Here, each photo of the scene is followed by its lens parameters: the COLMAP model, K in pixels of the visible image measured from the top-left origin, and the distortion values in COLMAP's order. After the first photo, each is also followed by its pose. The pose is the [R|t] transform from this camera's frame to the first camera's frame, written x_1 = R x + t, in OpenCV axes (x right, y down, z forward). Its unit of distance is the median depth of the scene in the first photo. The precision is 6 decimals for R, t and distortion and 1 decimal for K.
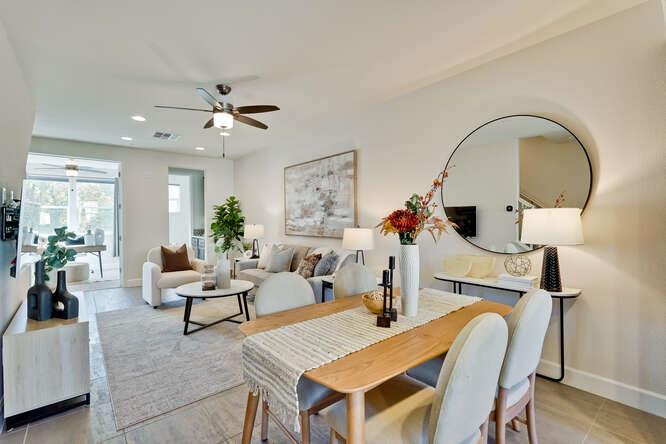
lens RADIAL K [[300.6, 0, 331.2], [0, 300.6, 219.3], [0, 0, 1]] dist [-0.000179, 0.000288]
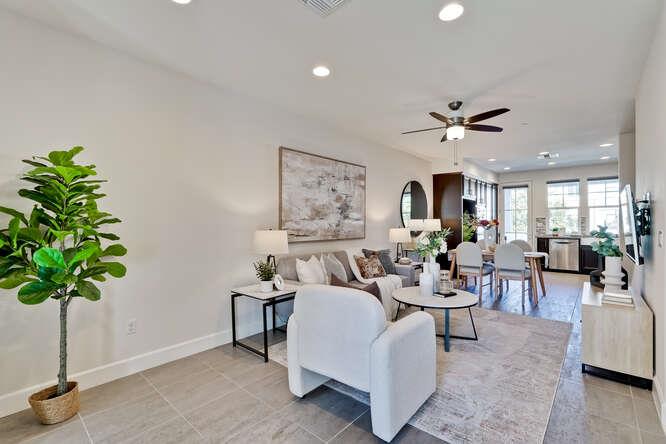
lens RADIAL K [[300.9, 0, 332.4], [0, 300.9, 225.2], [0, 0, 1]] dist [-0.000717, 0.000298]
pose [[-0.134491, -0.001740, 0.990913, -0.956933], [-0.001196, 0.999998, 0.001593, 0.009100], [-0.990914, -0.000971, -0.134493, 1.089247]]
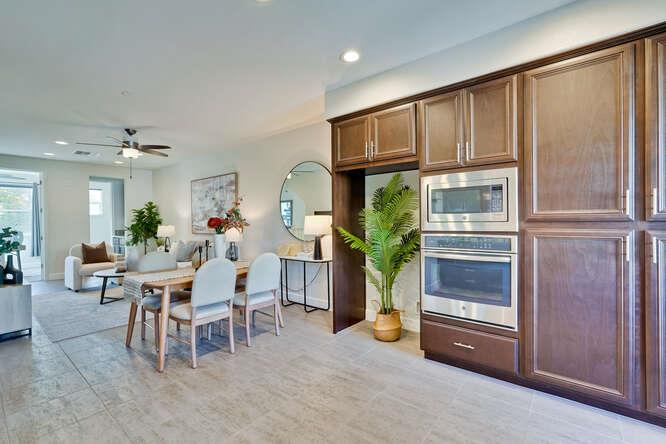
lens RADIAL K [[300.6, 0, 331.2], [0, 300.6, 219.3], [0, 0, 1]] dist [-0.000179, 0.000288]
pose [[0.984759, -0.001535, 0.173918, 0.230555], [0.002156, 0.999992, -0.003385, -0.002656], [-0.173911, 0.003709, 0.984754, -0.399449]]
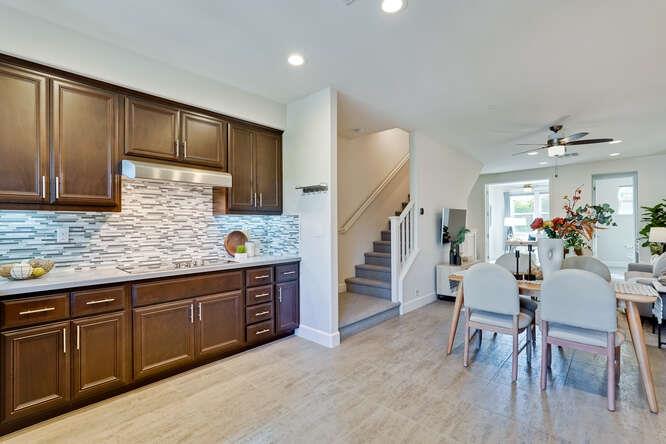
lens RADIAL K [[300.9, 0, 332.4], [0, 300.9, 225.2], [0, 0, 1]] dist [-0.000717, 0.000298]
pose [[0.115034, 0.002390, -0.993359, 0.609975], [0.014236, 0.999890, 0.004054, -0.005340], [0.993260, -0.014608, 0.114987, -0.126640]]
